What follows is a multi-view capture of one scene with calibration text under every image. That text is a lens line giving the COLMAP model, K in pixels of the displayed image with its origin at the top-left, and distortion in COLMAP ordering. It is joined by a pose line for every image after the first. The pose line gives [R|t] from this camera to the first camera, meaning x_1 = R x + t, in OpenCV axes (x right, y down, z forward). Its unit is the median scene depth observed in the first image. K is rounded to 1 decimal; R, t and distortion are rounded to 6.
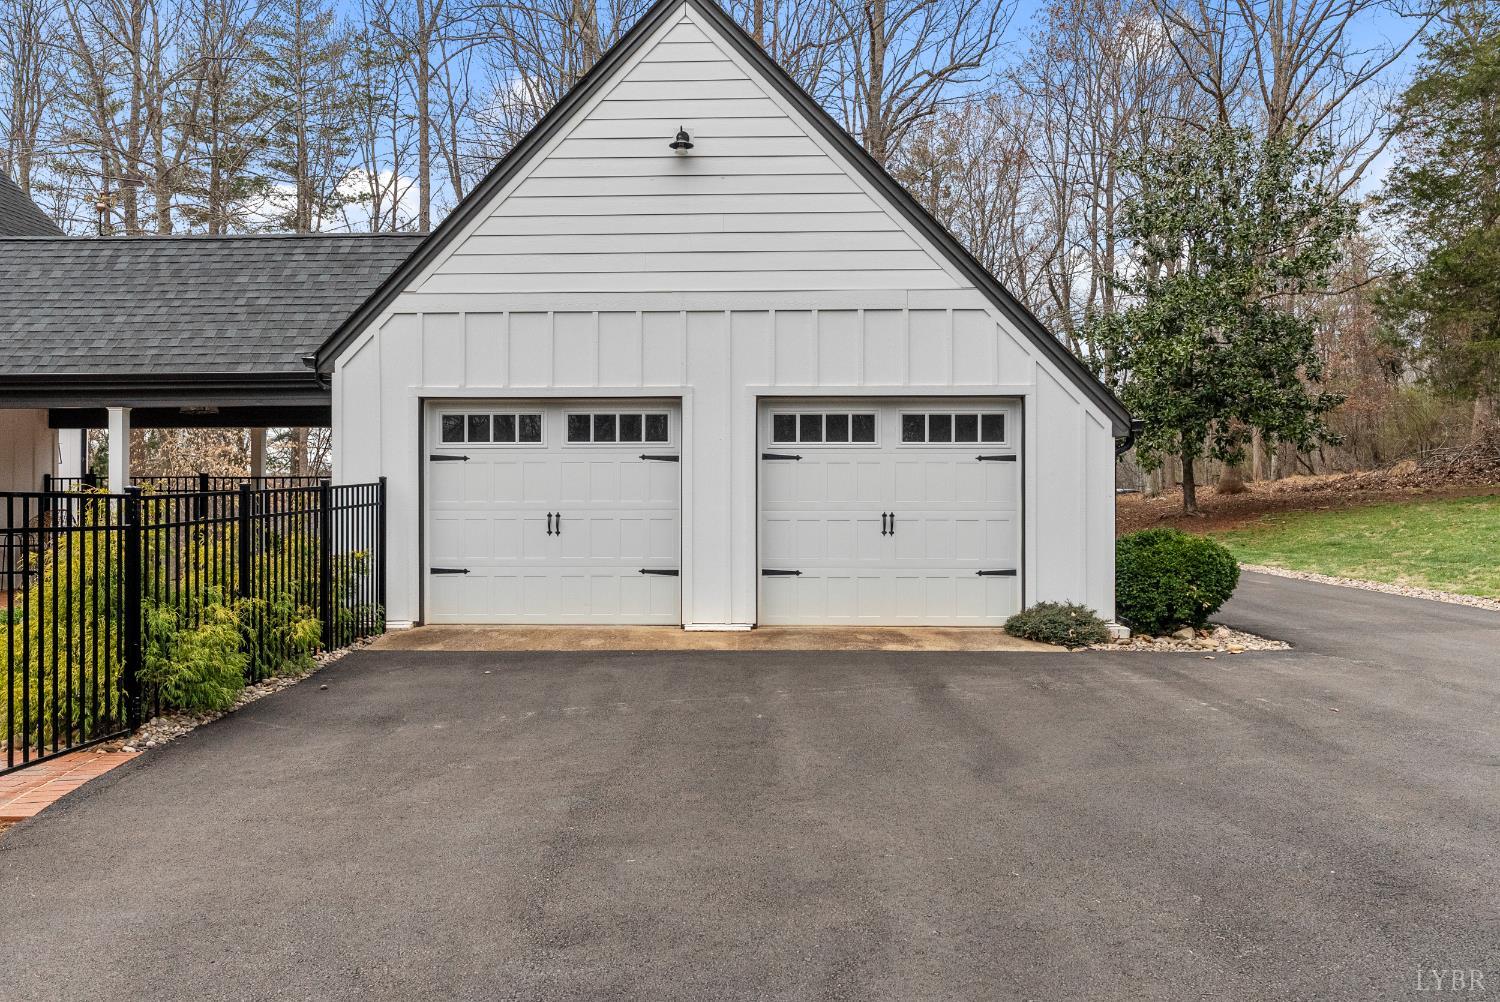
lens RADIAL K [[1200.6, 0, 748.7], [0, 1200.6, 503.5], [0, 0, 1]] dist [-0.014820, -0.005572]
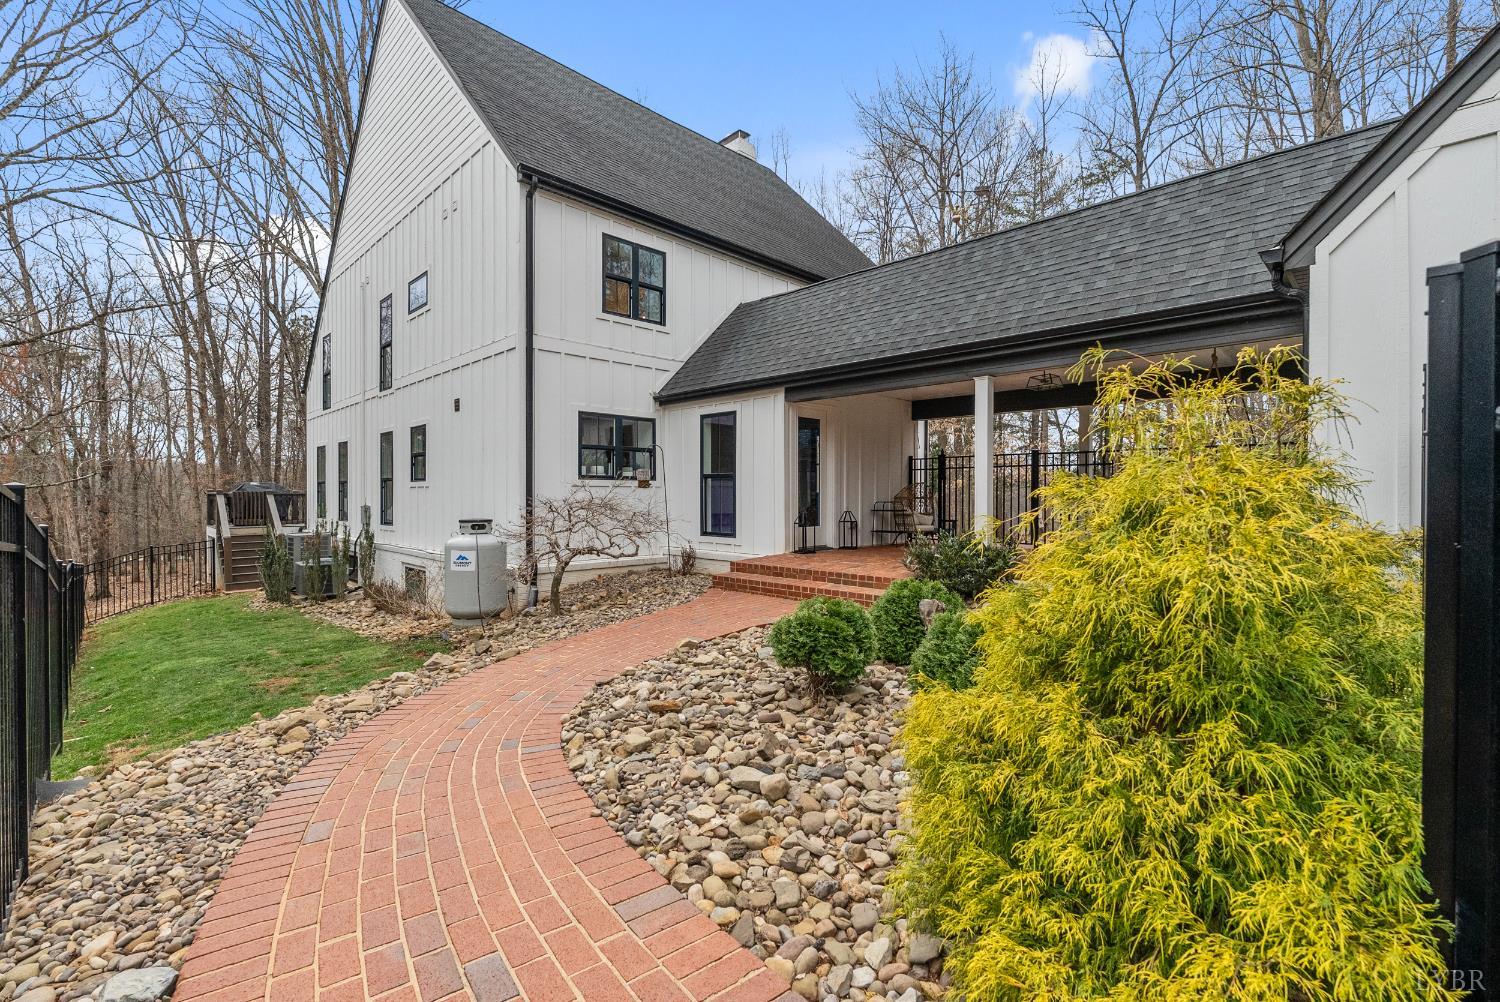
lens RADIAL K [[669.6, 0, 748.1], [0, 669.6, 497.9], [0, 0, 1]] dist [-0.010876, 0.001301]
pose [[0.736368, 0.004377, -0.676567, -0.286531], [0.005558, 0.999906, 0.012518, 0.016517], [0.676558, -0.012978, 0.736275, 0.434352]]
